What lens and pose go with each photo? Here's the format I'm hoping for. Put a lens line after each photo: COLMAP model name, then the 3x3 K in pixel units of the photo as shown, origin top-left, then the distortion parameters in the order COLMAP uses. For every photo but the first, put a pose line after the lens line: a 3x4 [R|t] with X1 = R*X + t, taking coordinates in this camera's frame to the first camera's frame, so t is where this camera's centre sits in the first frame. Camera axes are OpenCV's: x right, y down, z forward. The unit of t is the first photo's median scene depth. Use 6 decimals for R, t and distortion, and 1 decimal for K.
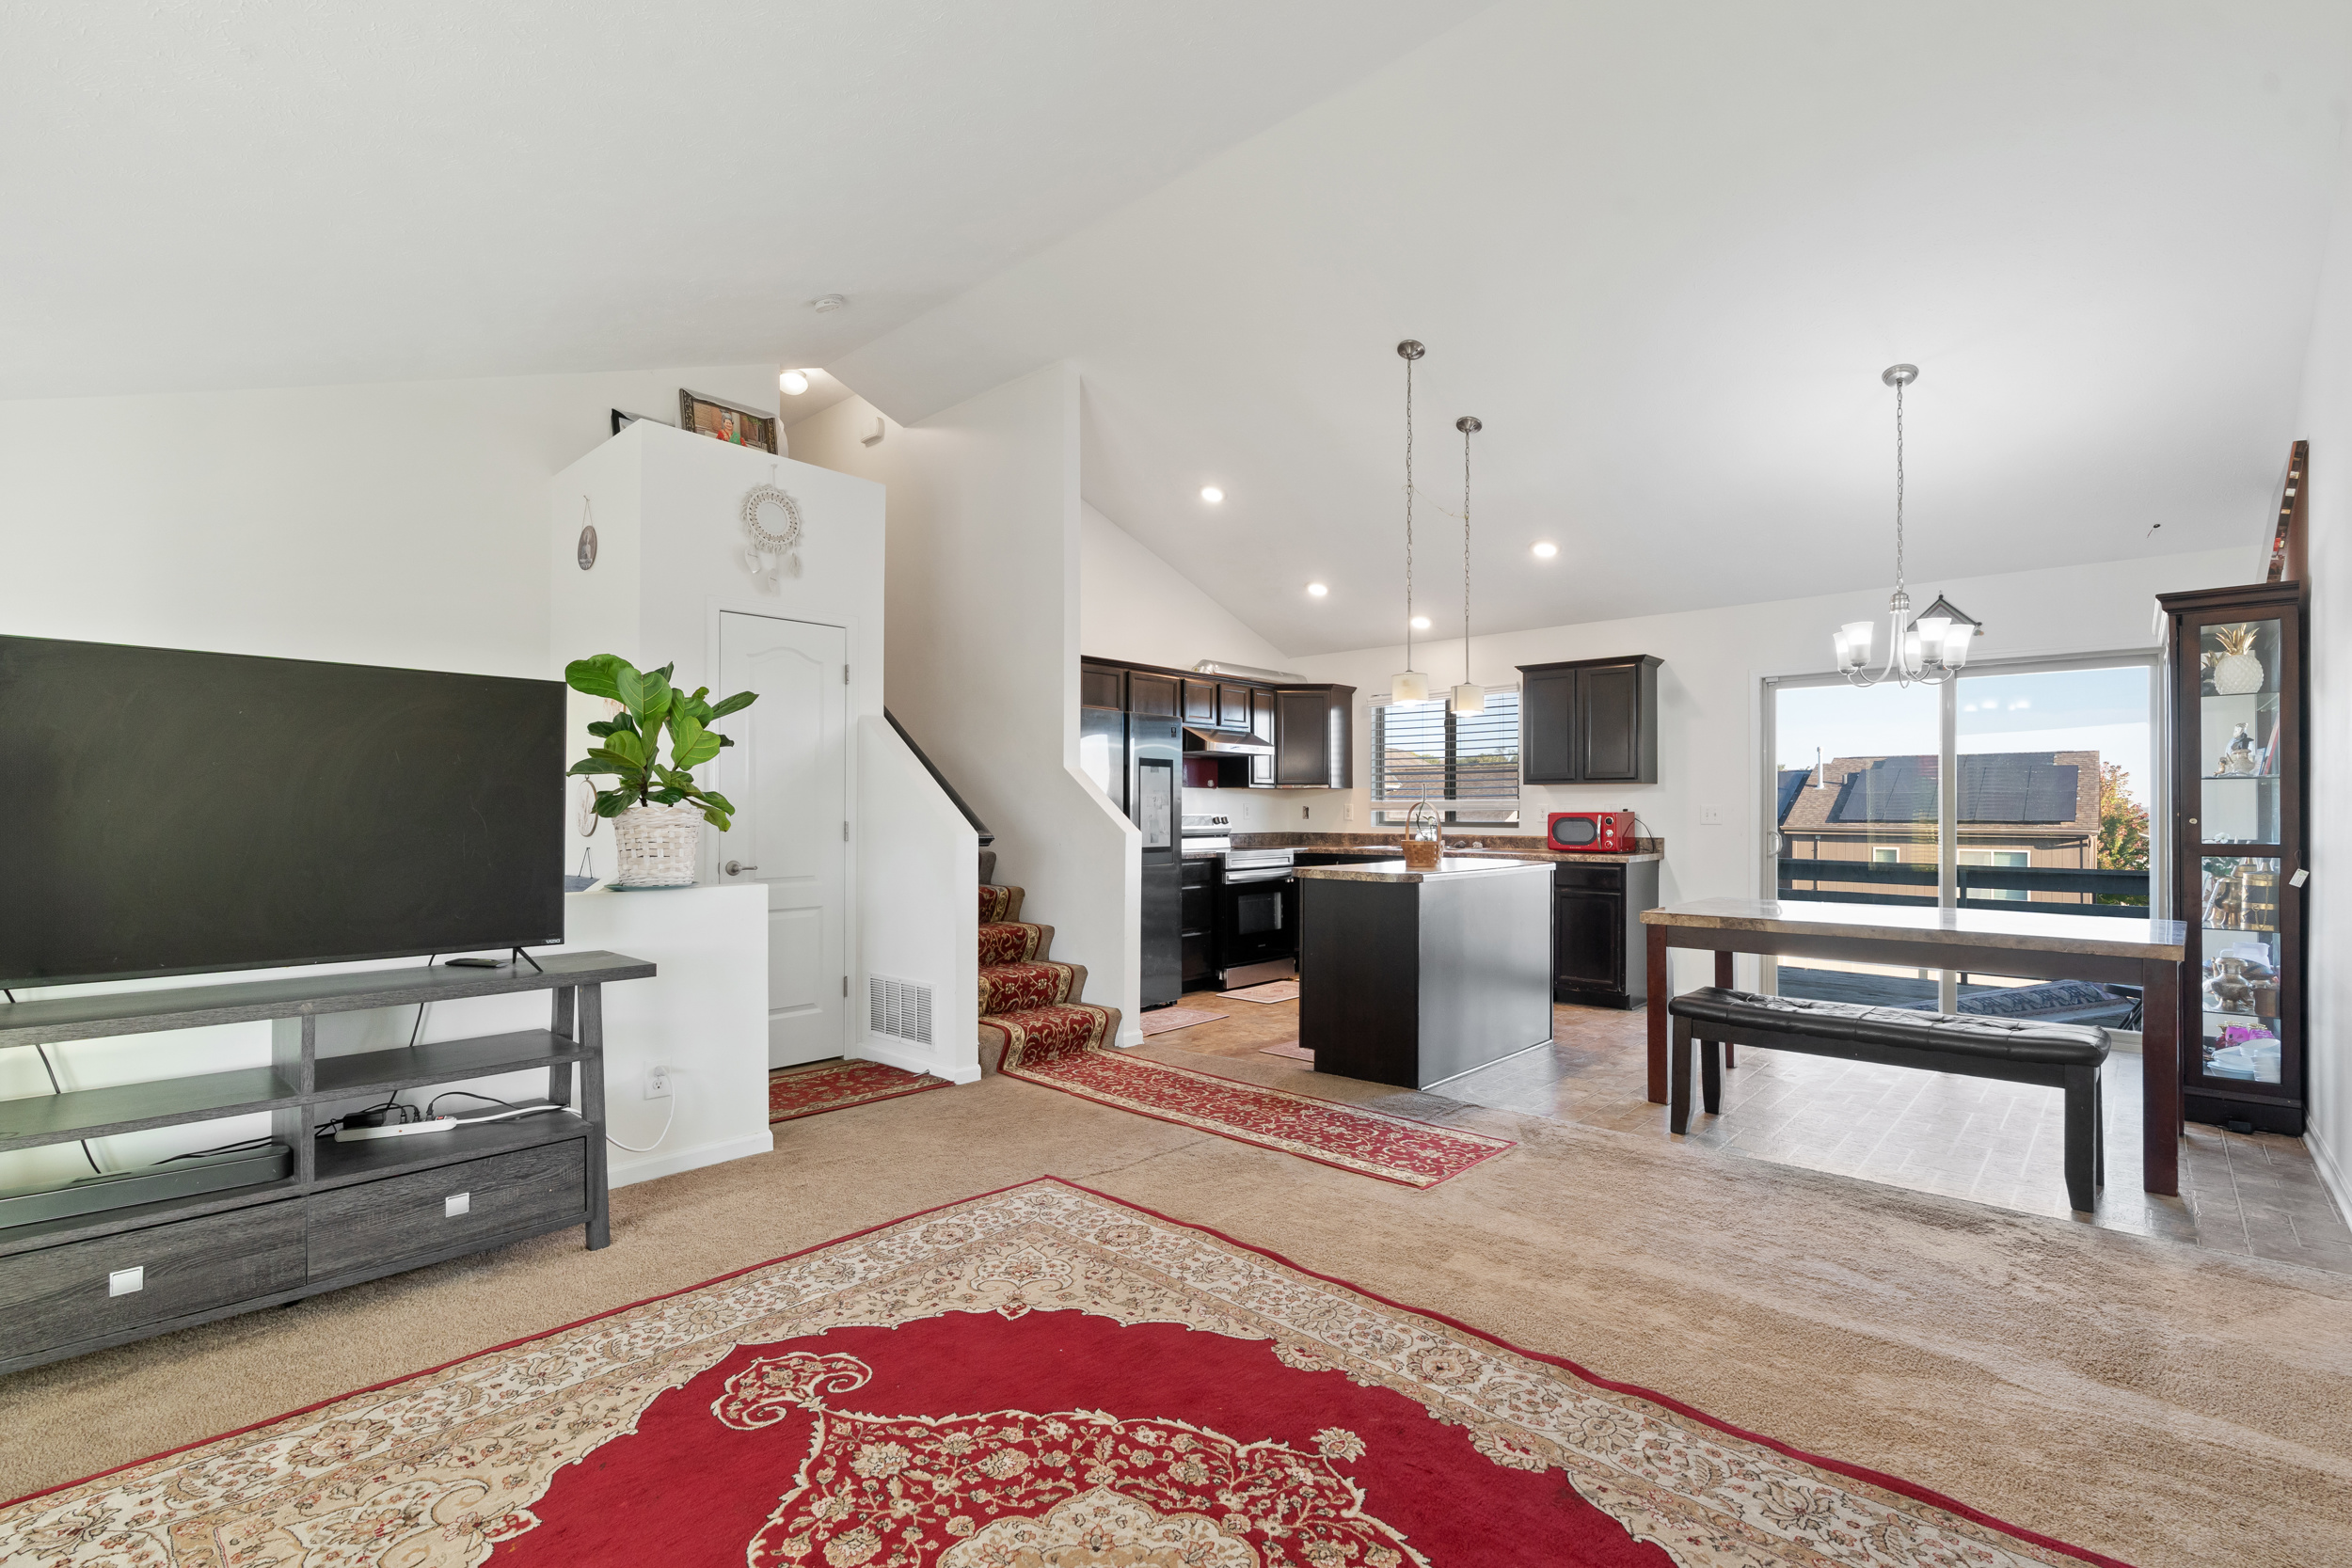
lens RADIAL K [[1079.1, 0, 1160.7], [0, 1079.1, 804.2], [0, 0, 1]] dist [-0.010264, 0.003739]
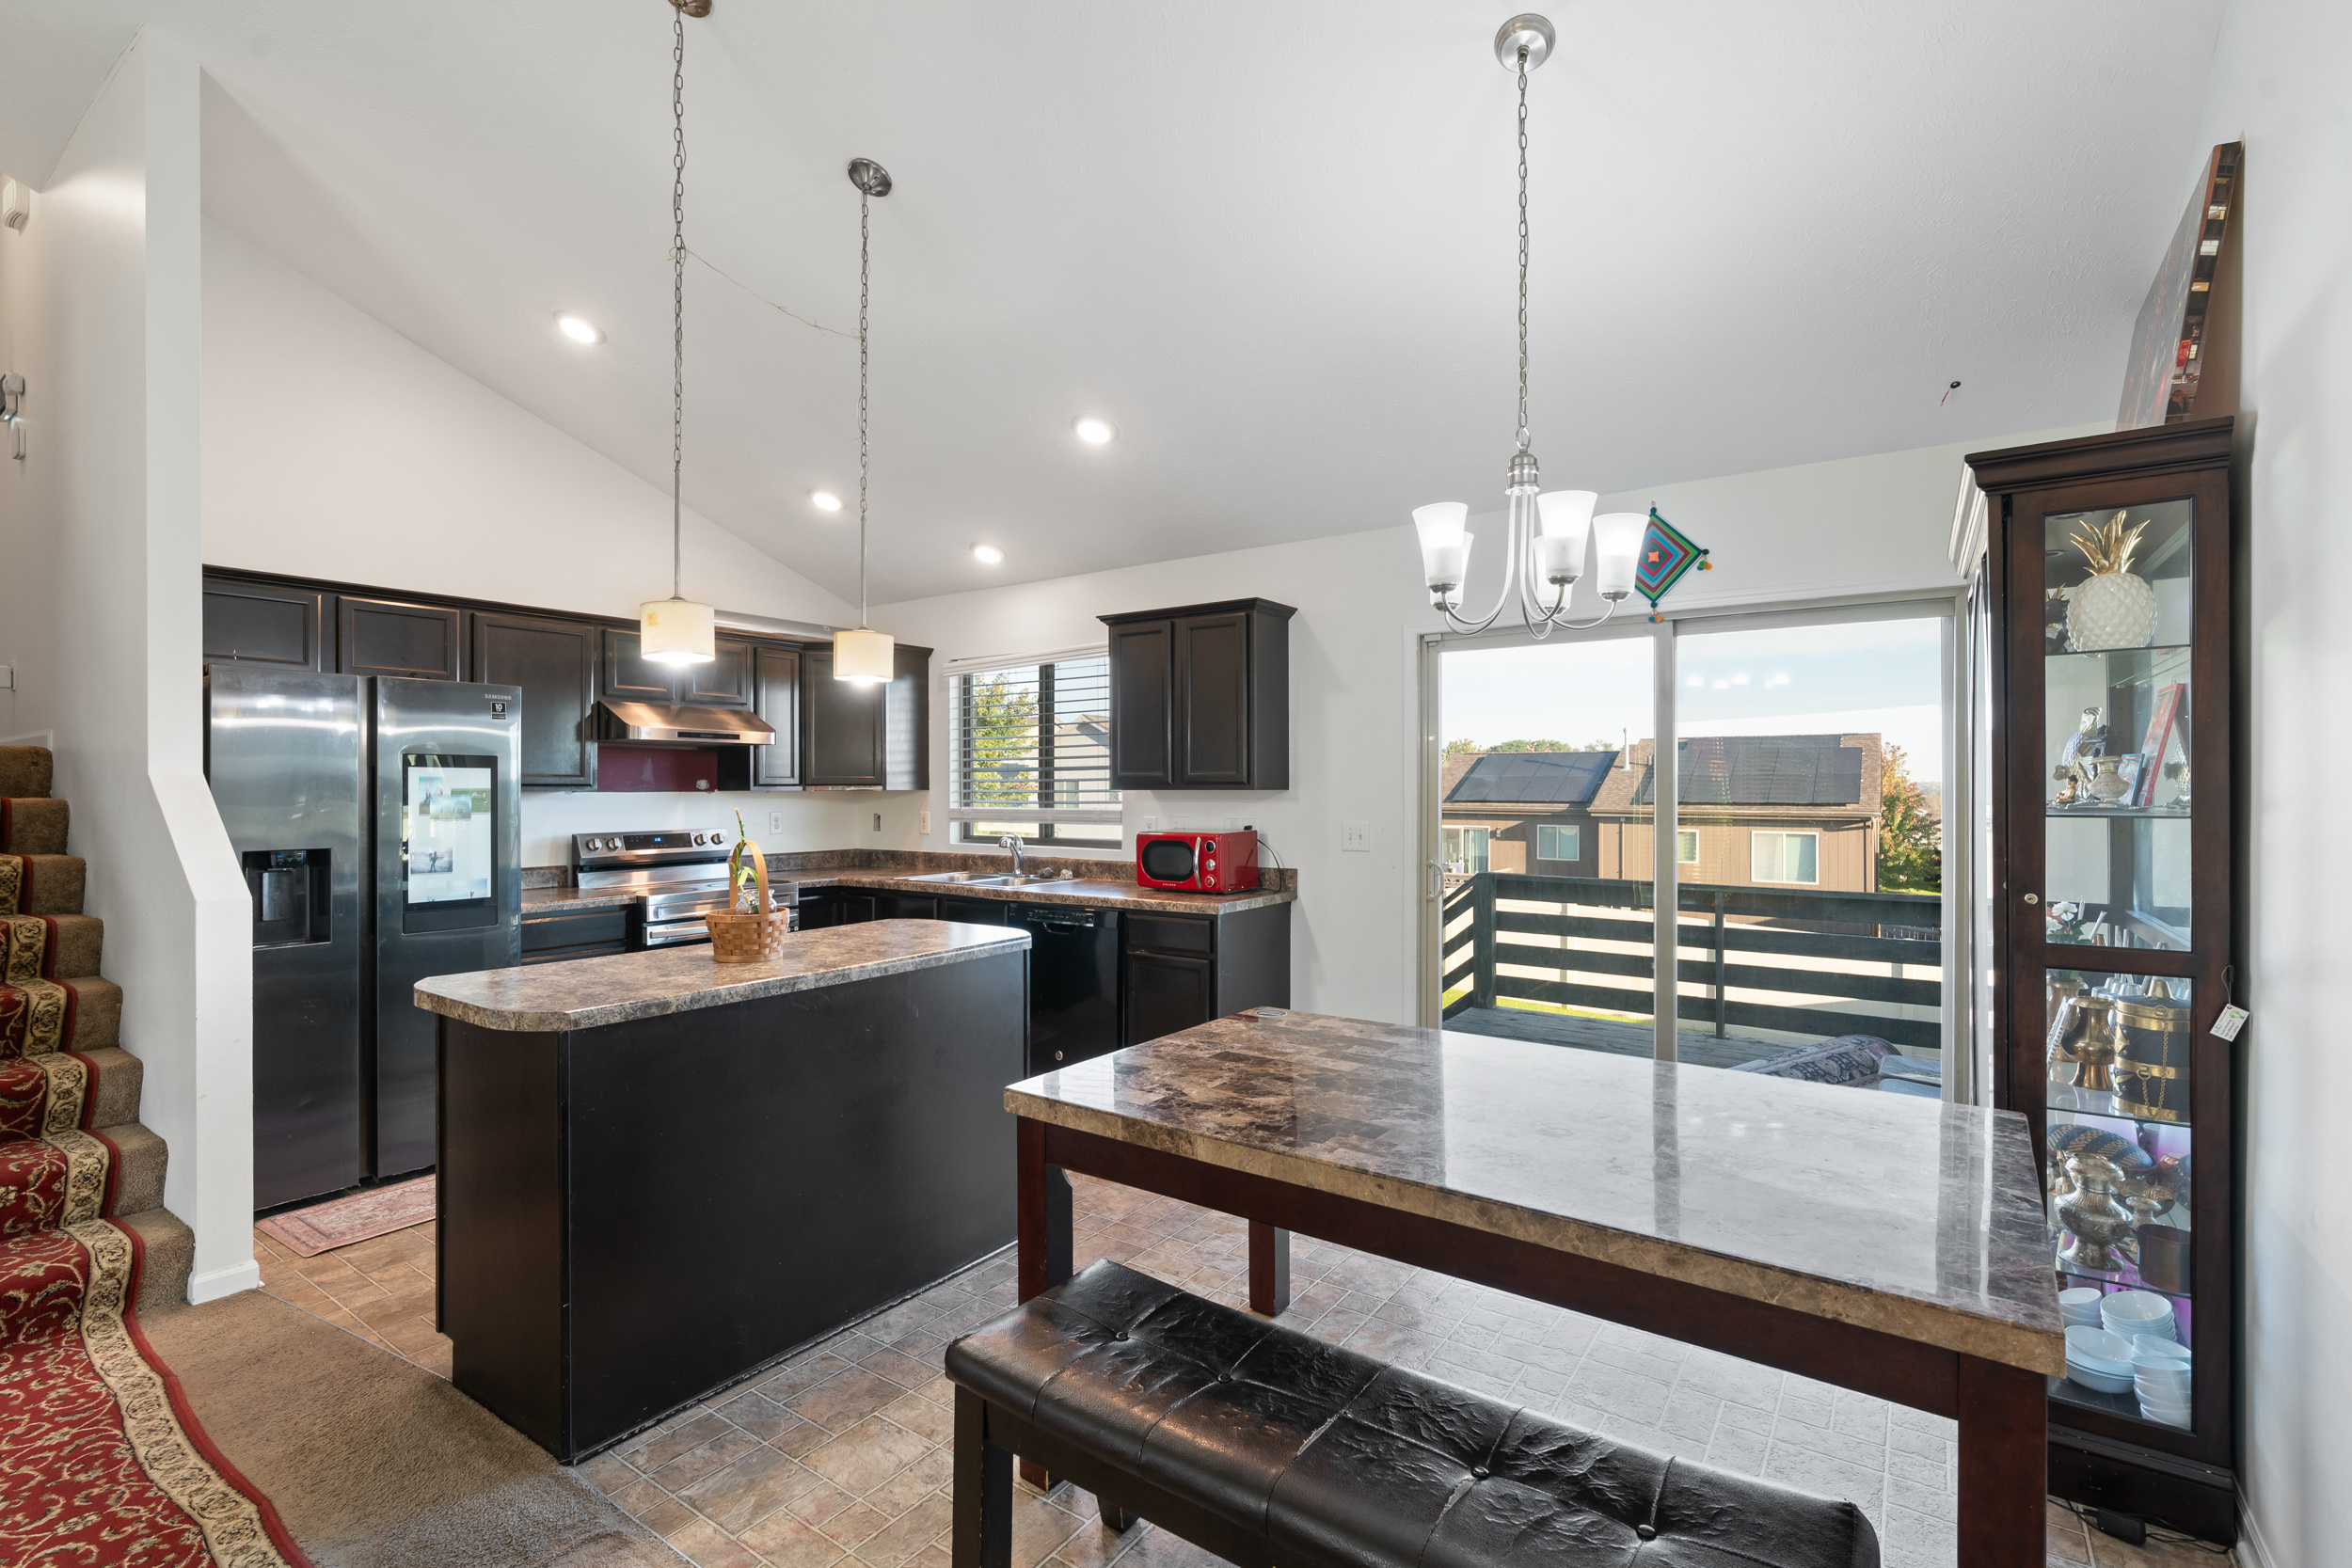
lens RADIAL K [[1079.1, 0, 1163.9], [0, 1079.1, 787.8], [0, 0, 1]] dist [-0.010264, 0.003739]
pose [[0.991647, -0.002979, 0.128947, 0.425466], [0.002173, 0.999977, 0.006392, -0.035766], [-0.128963, -0.006058, 0.991631, 0.476728]]
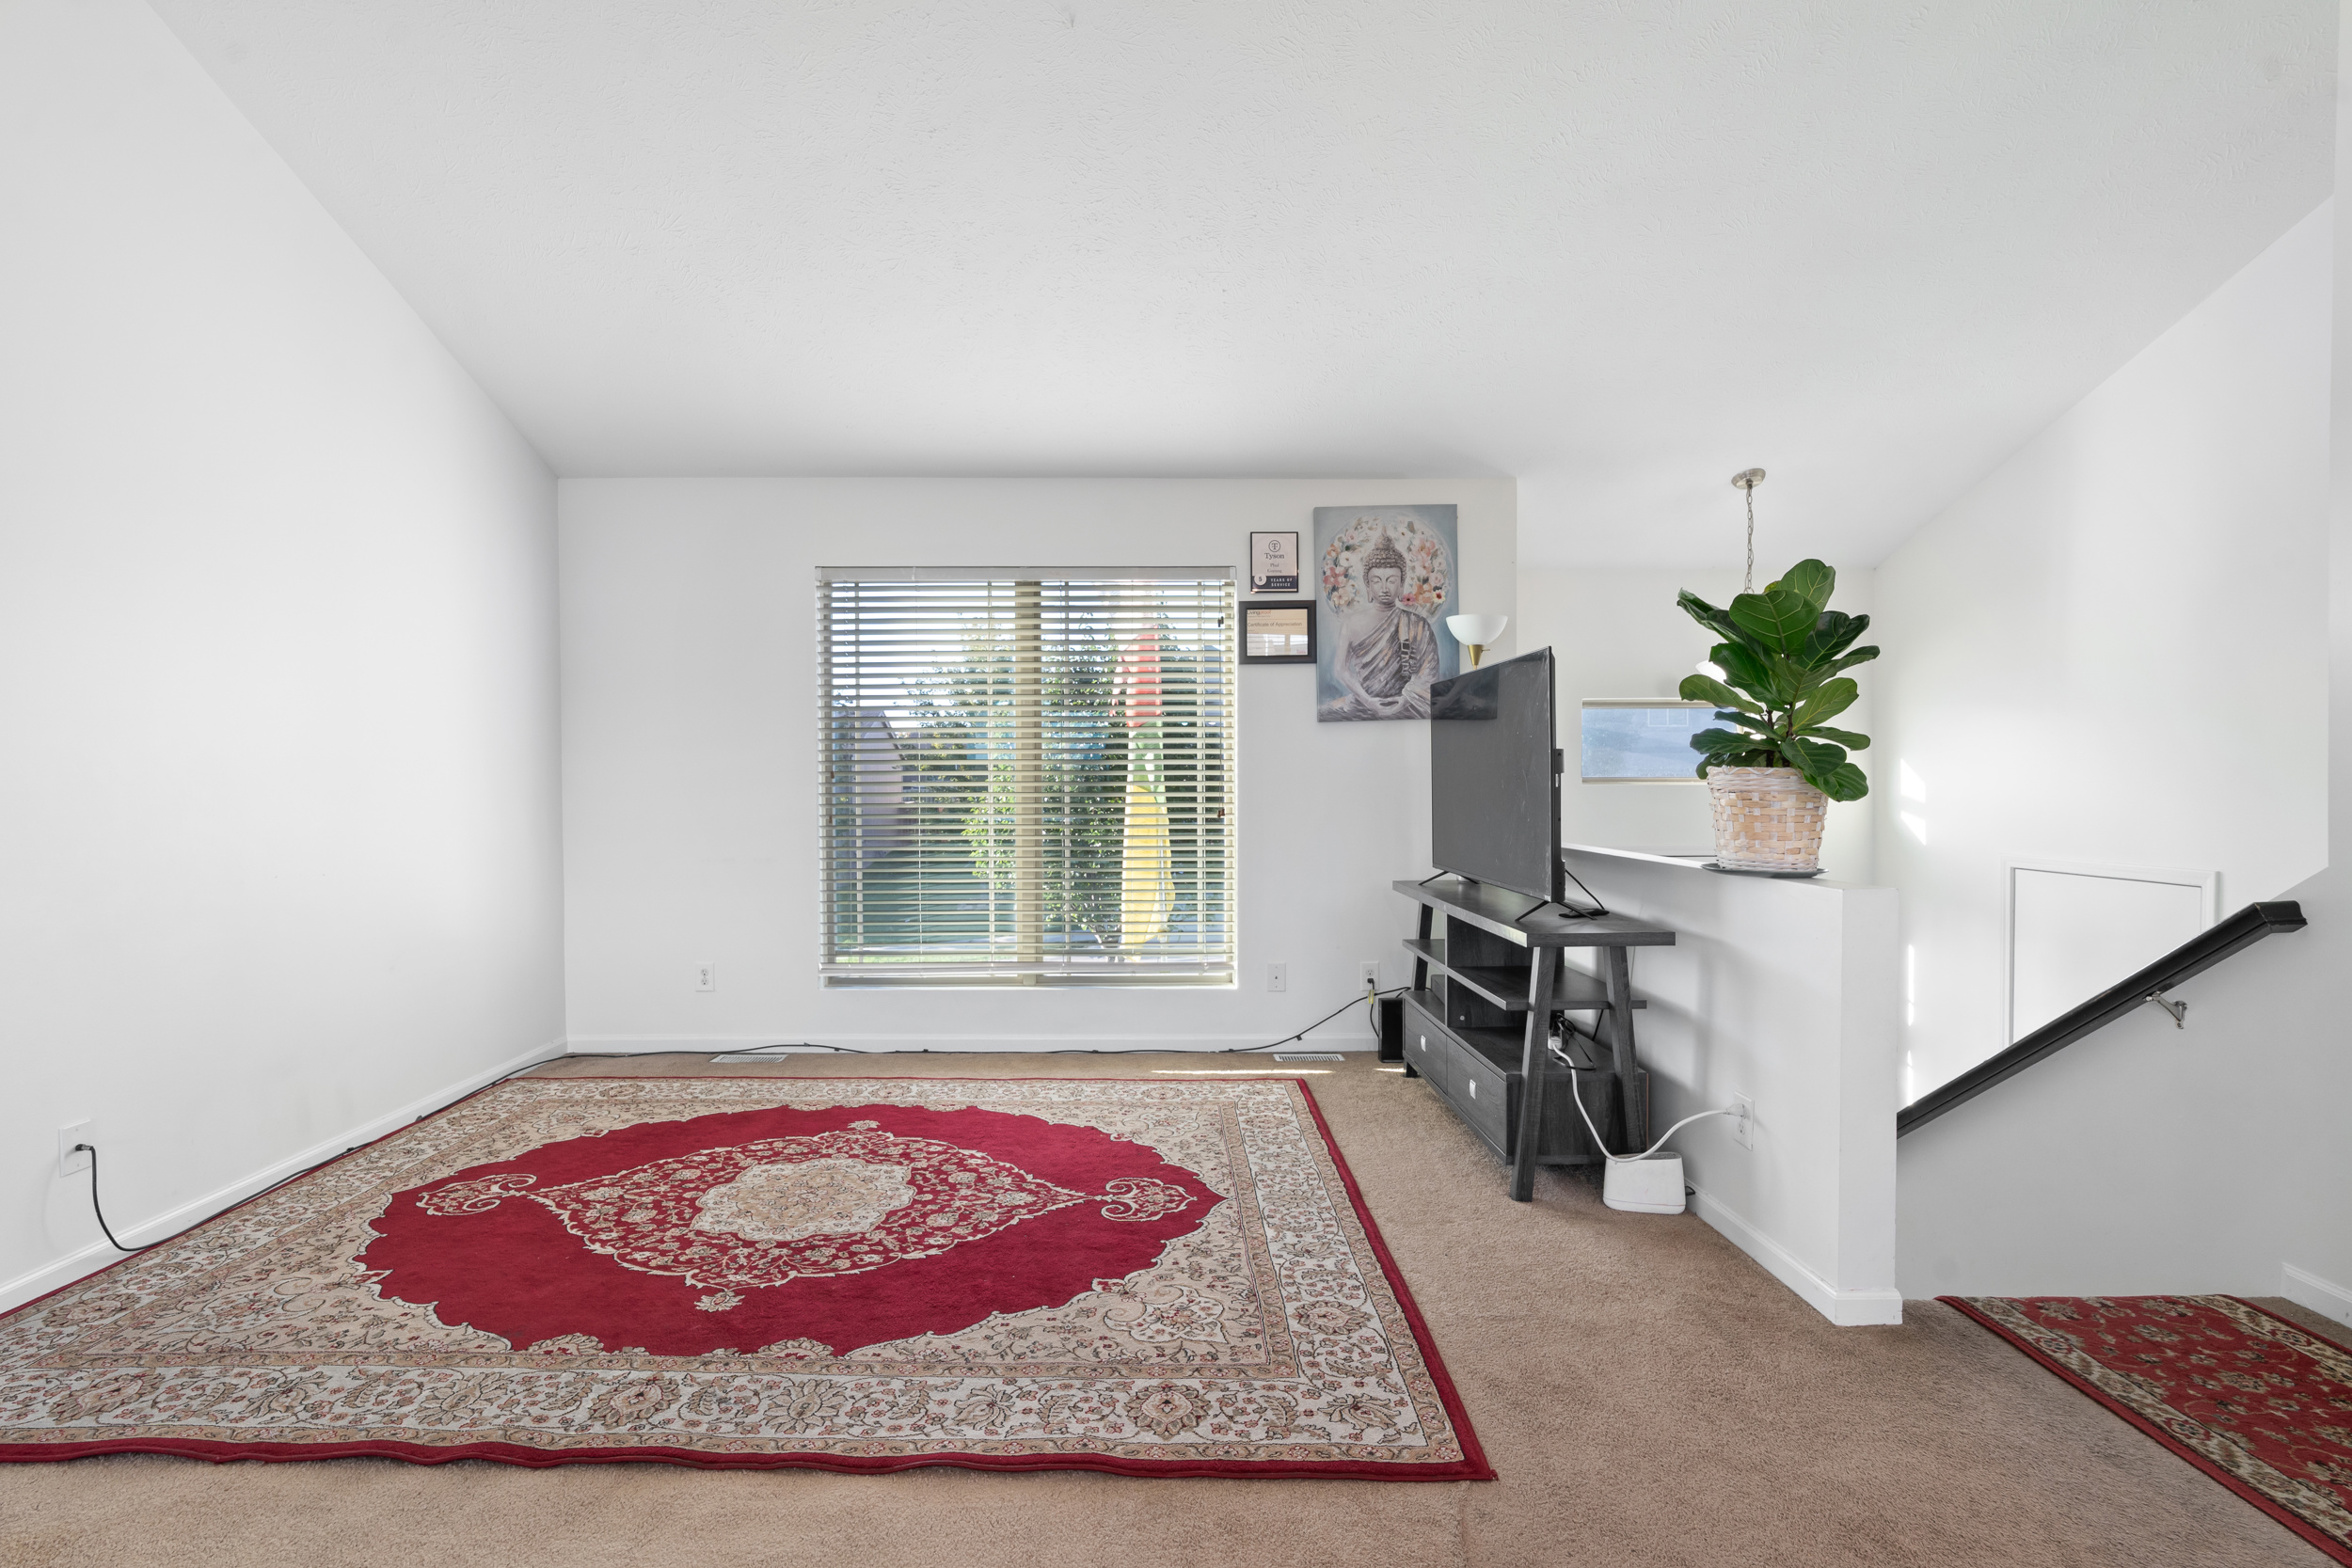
lens RADIAL K [[1079.1, 0, 1169.8], [0, 1079.1, 801.1], [0, 0, 1]] dist [-0.010264, 0.003739]
pose [[-0.717255, 0.021847, -0.696469, 0.263138], [0.014461, 0.999760, 0.016468, 0.007070], [0.696661, 0.001740, -0.717398, 0.923152]]
